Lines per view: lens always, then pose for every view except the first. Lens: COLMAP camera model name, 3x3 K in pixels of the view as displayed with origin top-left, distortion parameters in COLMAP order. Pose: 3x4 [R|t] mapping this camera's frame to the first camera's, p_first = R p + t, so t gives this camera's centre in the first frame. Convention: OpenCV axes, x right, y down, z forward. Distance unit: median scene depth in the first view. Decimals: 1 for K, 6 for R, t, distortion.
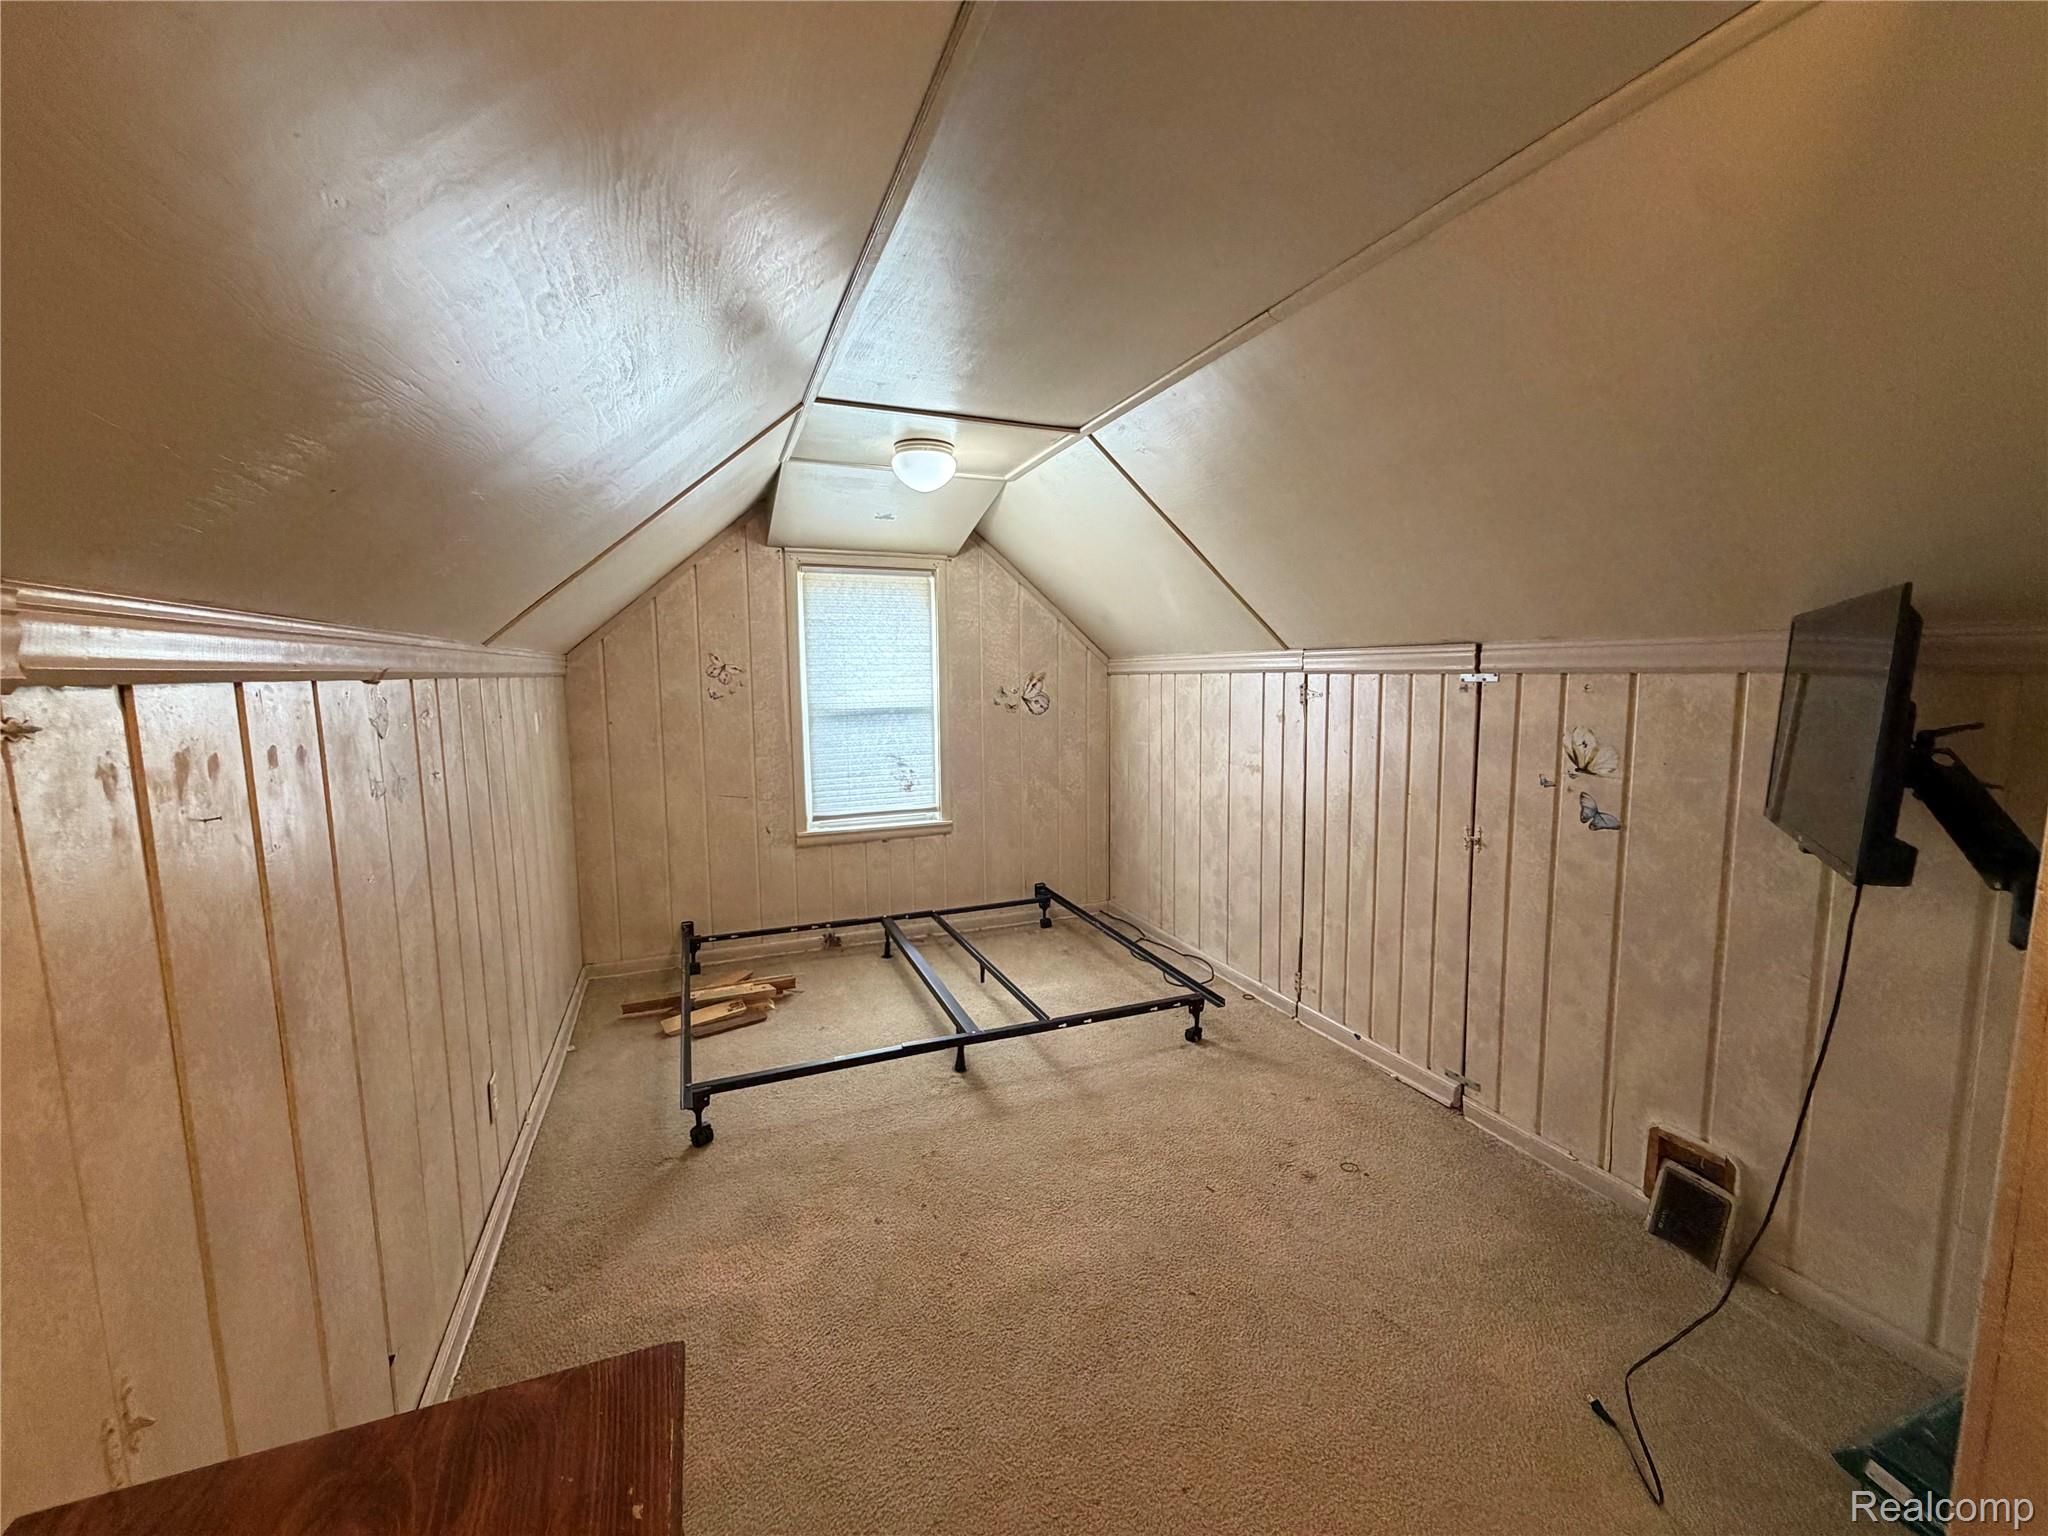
lens RADIAL K [[812.2, 0, 1017.0], [0, 812.2, 761.1], [0, 0, 1]] dist [-0.000408, -0.000543]
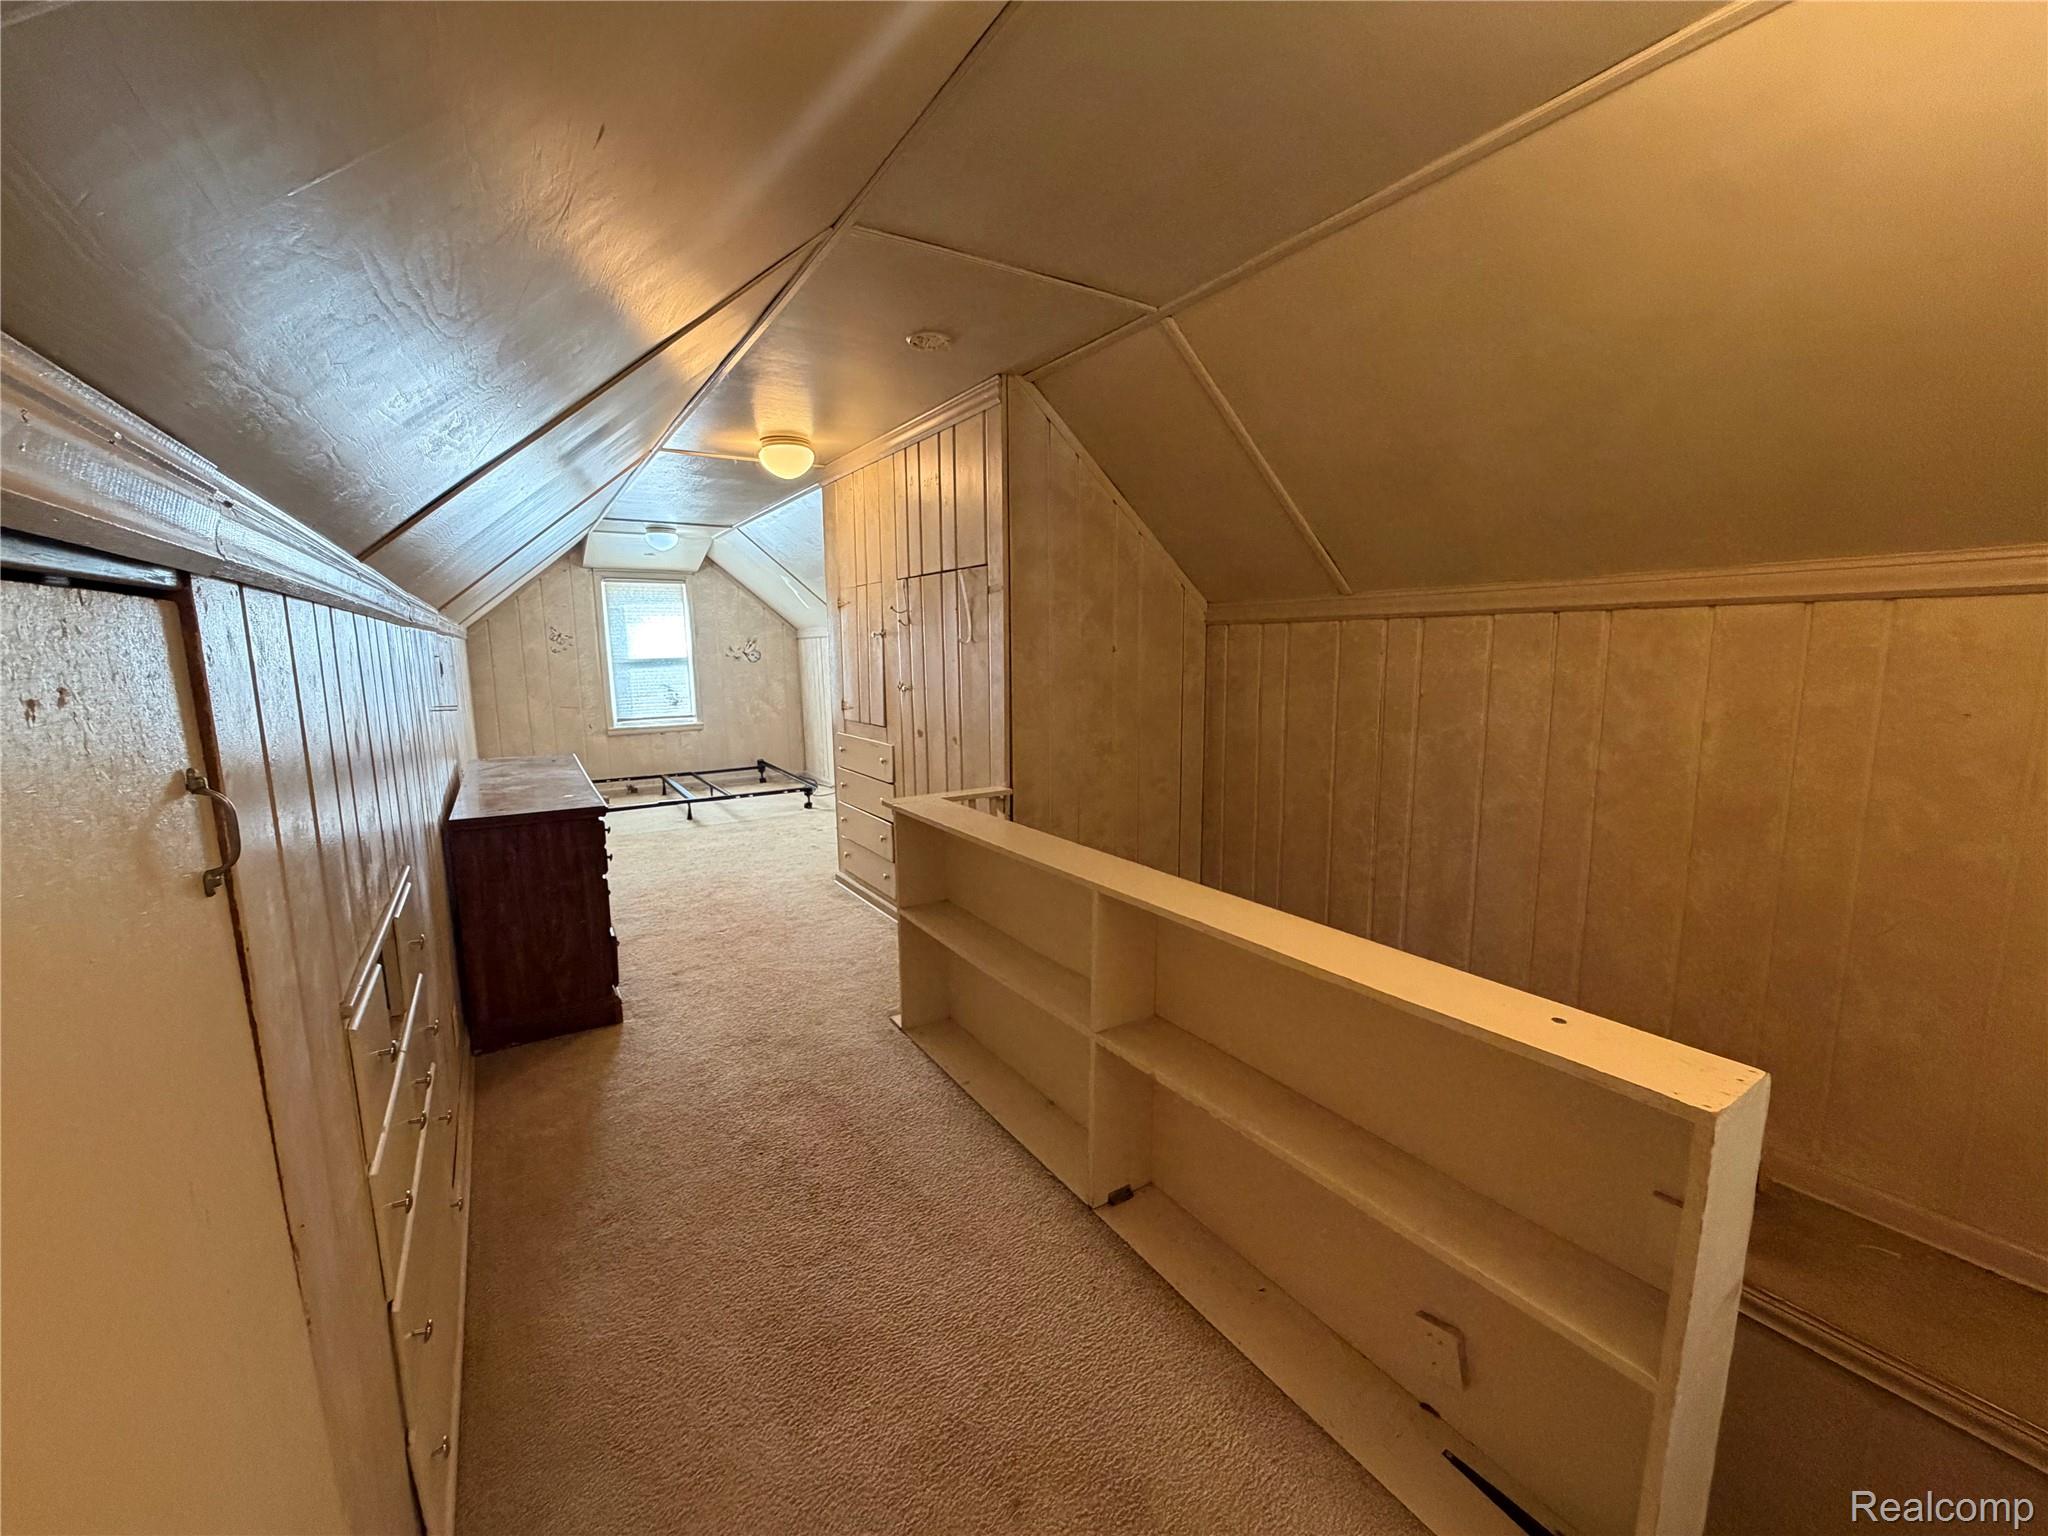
lens RADIAL K [[812.2, 0, 1020.3], [0, 812.2, 767.6], [0, 0, 1]] dist [-0.000408, -0.000543]
pose [[0.983182, -0.035675, 0.179109, 0.298870], [0.029008, 0.998790, 0.039708, 0.130032], [-0.180309, -0.033845, 0.983028, -0.928281]]
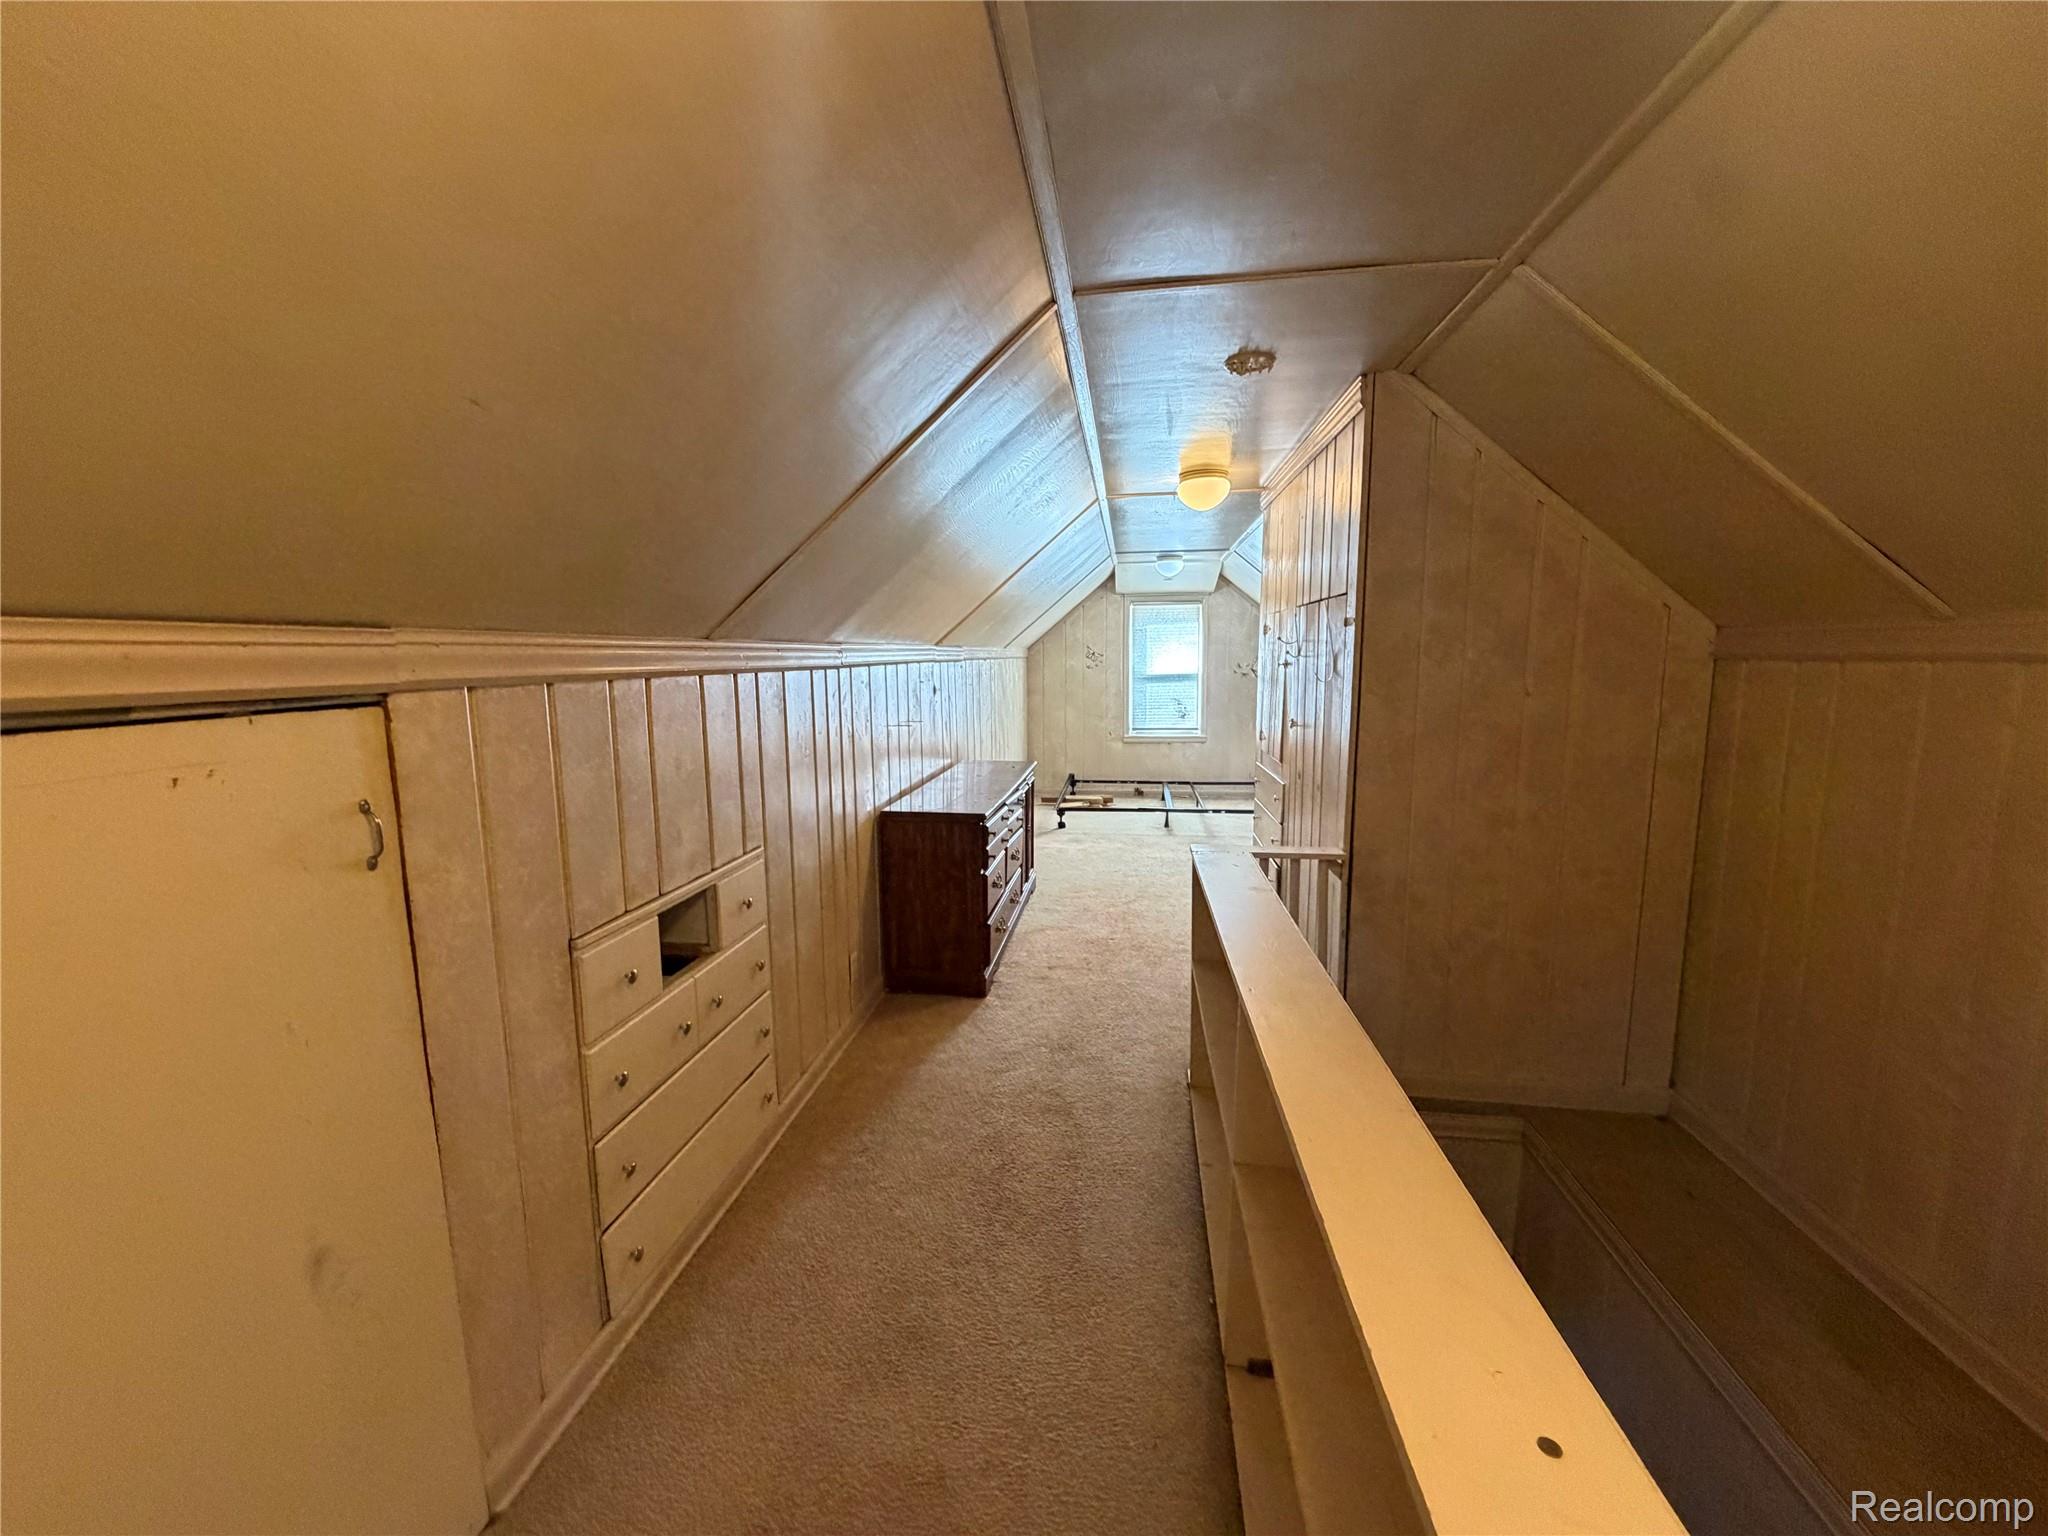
lens RADIAL K [[812.2, 0, 1017.9], [0, 812.2, 766.6], [0, 0, 1]] dist [-0.000408, -0.000543]
pose [[0.865509, 0.060289, -0.497252, 0.507842], [-0.046986, 0.998125, 0.039234, 0.098135], [0.498685, -0.010593, 0.866718, -0.880318]]
